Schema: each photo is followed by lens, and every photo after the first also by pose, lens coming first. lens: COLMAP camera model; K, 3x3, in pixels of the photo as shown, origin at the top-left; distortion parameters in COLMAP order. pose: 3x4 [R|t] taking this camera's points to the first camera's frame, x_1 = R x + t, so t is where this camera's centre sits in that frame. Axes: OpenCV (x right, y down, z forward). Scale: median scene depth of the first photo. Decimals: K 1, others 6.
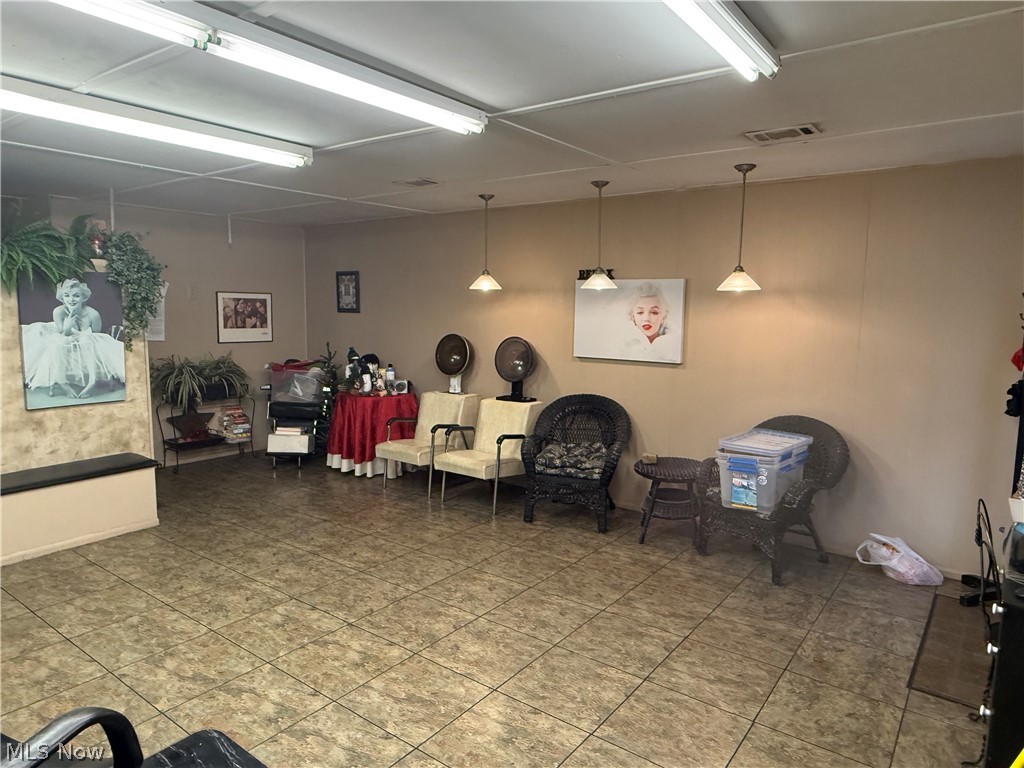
lens RADIAL K [[657.1, 0, 509.4], [0, 657.1, 390.5], [0, 0, 1]] dist [0.001986, -0.001914]
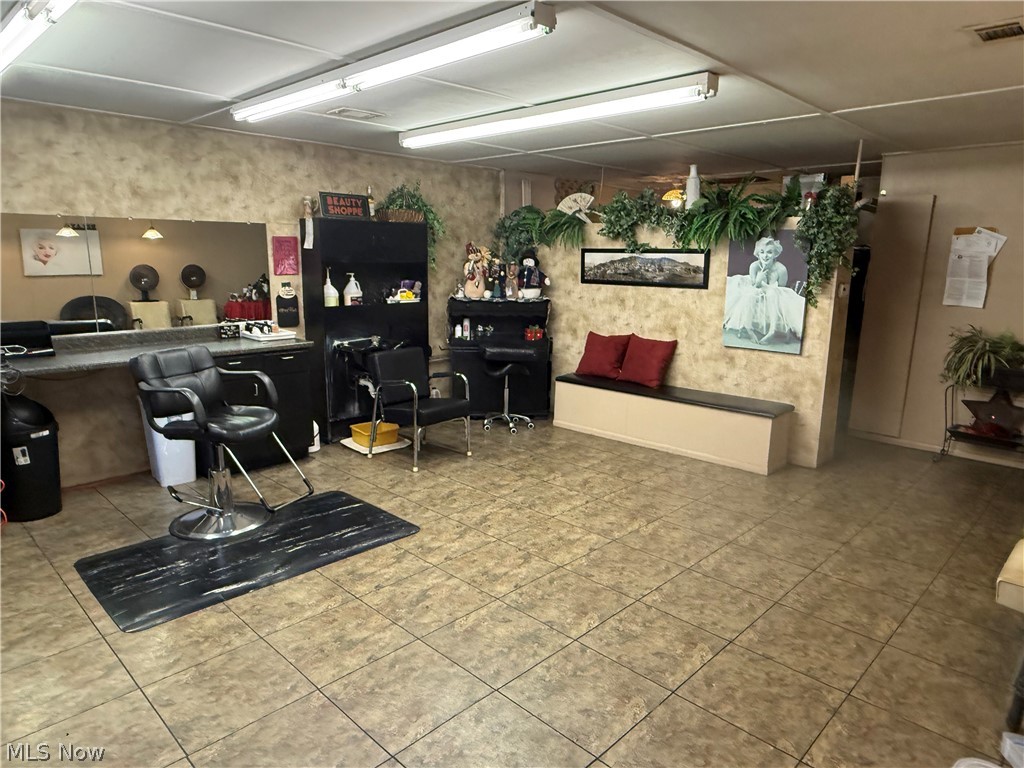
lens RADIAL K [[657.1, 0, 509.4], [0, 657.1, 390.5], [0, 0, 1]] dist [0.001986, -0.001914]
pose [[-0.133506, 0.184891, -0.973649, 0.630366], [-0.144388, 0.968332, 0.203680, -0.096129], [0.980473, 0.167776, -0.102582, 0.861337]]
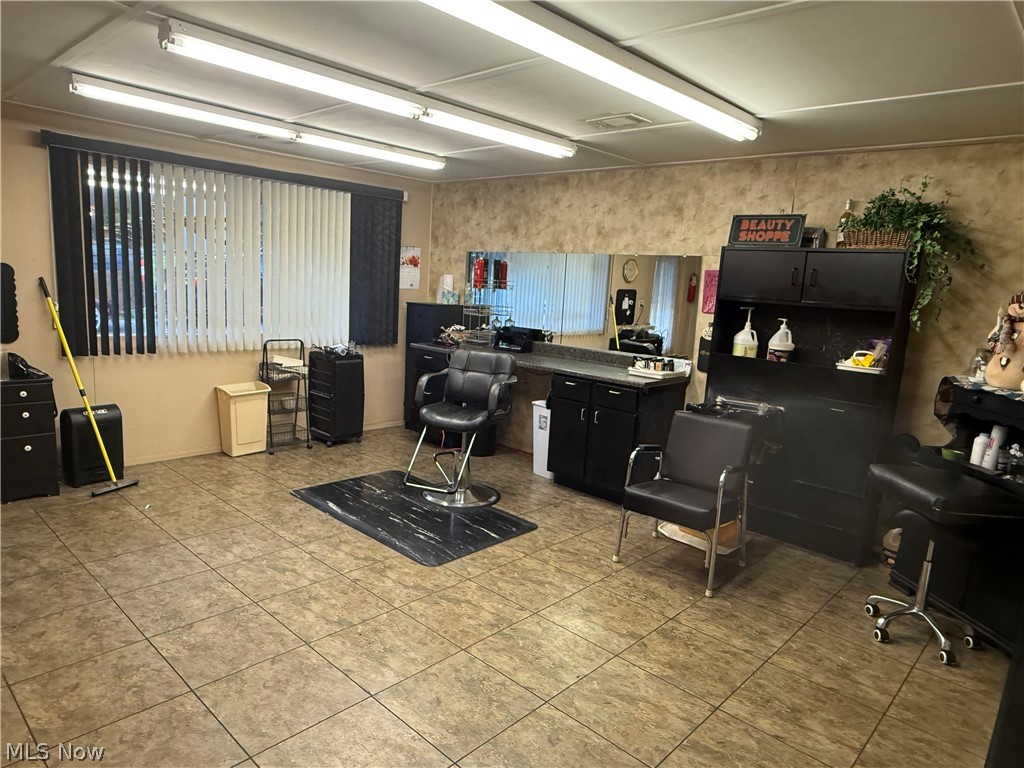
lens RADIAL K [[657.1, 0, 509.4], [0, 657.1, 390.5], [0, 0, 1]] dist [0.001986, -0.001914]
pose [[-0.990985, -0.091215, 0.098123, -0.482624], [-0.058169, 0.952736, 0.298179, -0.188424], [-0.120684, 0.289783, -0.949453, 1.465673]]
